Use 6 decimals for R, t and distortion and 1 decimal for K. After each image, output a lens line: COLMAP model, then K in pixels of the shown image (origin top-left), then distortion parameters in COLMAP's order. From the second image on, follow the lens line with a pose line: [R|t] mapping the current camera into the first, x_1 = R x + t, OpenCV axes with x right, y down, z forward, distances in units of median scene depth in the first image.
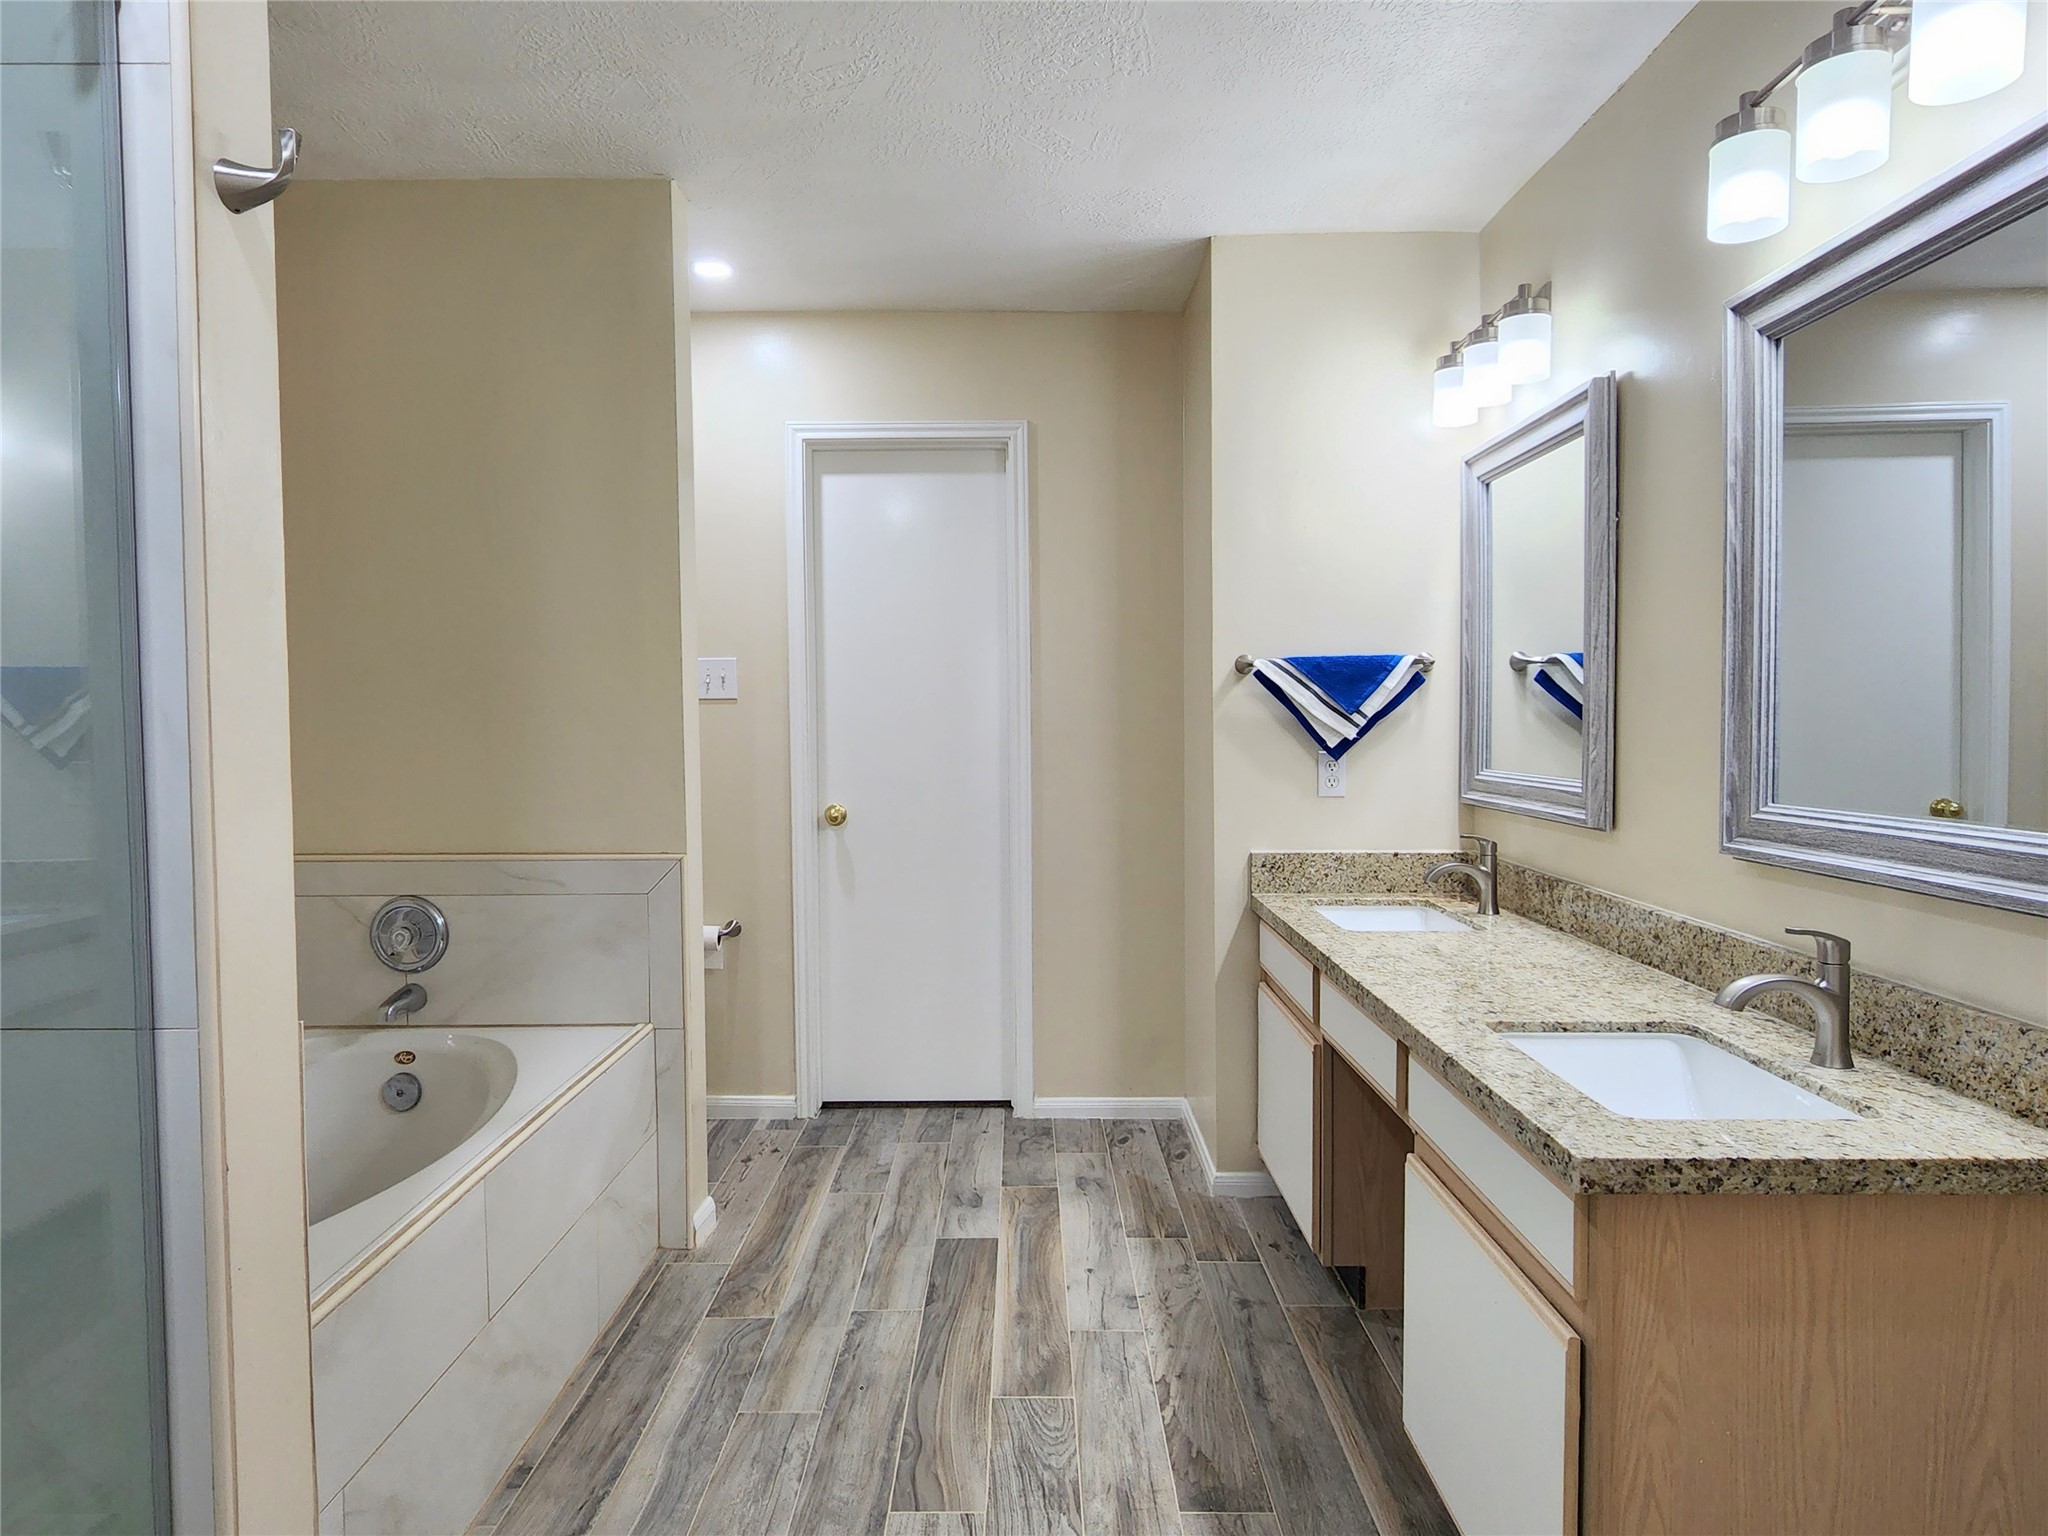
lens RADIAL K [[1162.5, 0, 1022.4], [0, 1162.5, 773.9], [0, 0, 1]] dist [-0.001755, 0.000555]
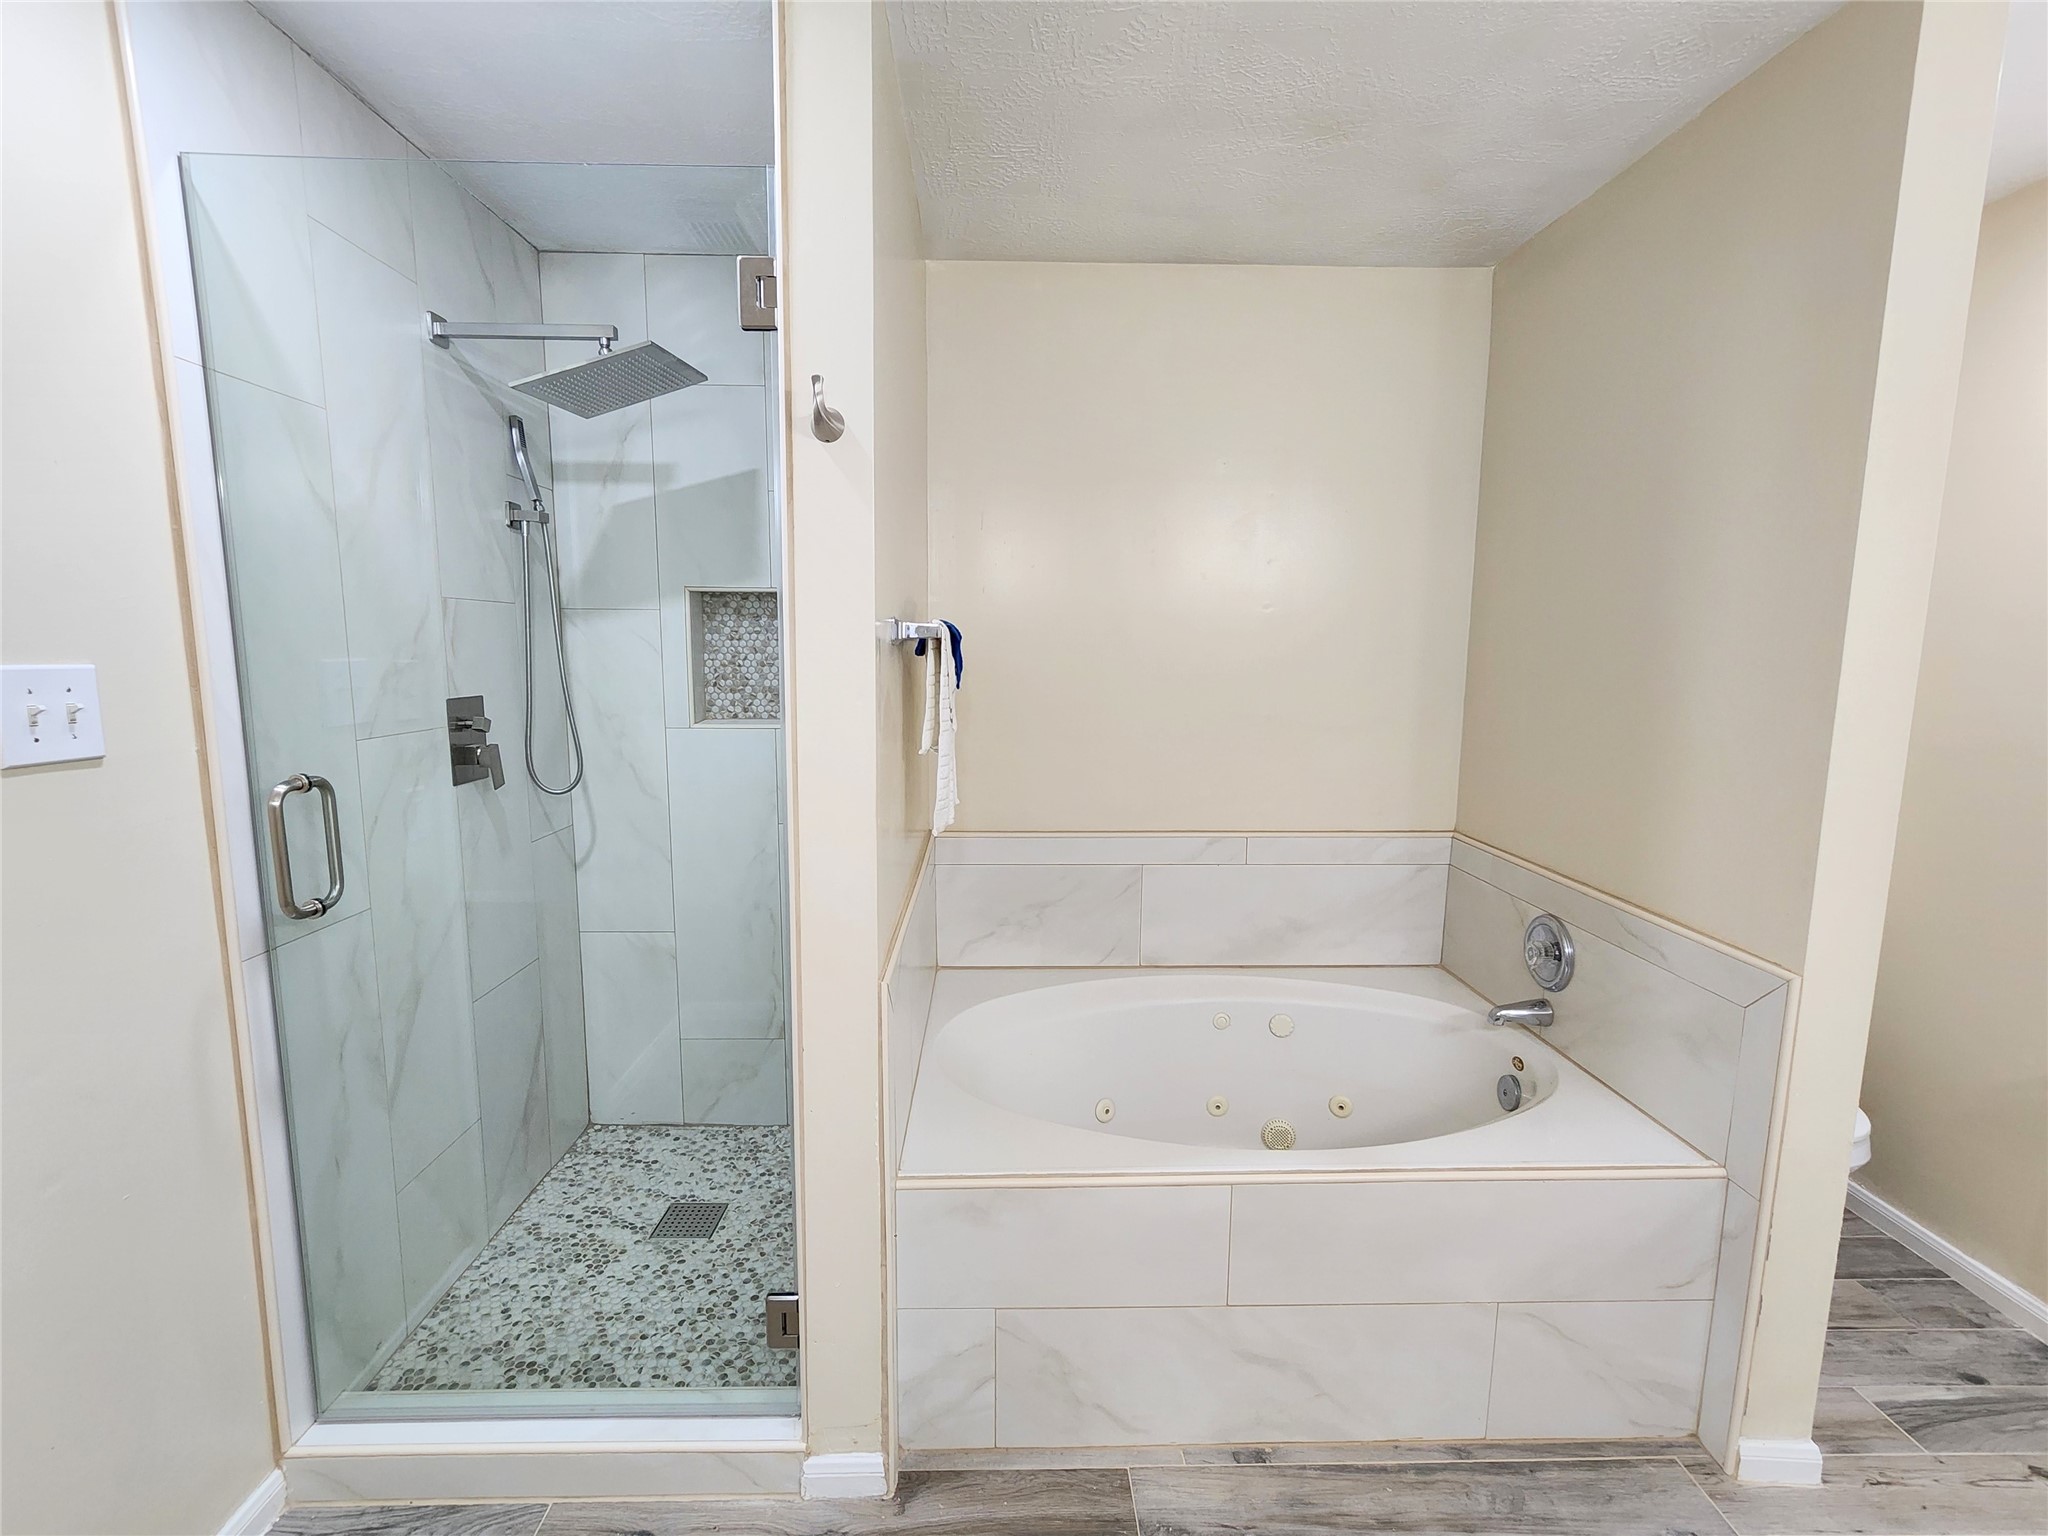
lens RADIAL K [[898.2, 0, 1024.0], [0, 898.2, 768.0], [0, 0, 1]] dist [0.000384, 0.000078]
pose [[0.031553, 0.135203, -0.990315, 0.250090], [-0.053145, 0.989634, 0.133417, -0.117683], [0.998088, 0.048420, 0.038412, 0.552542]]
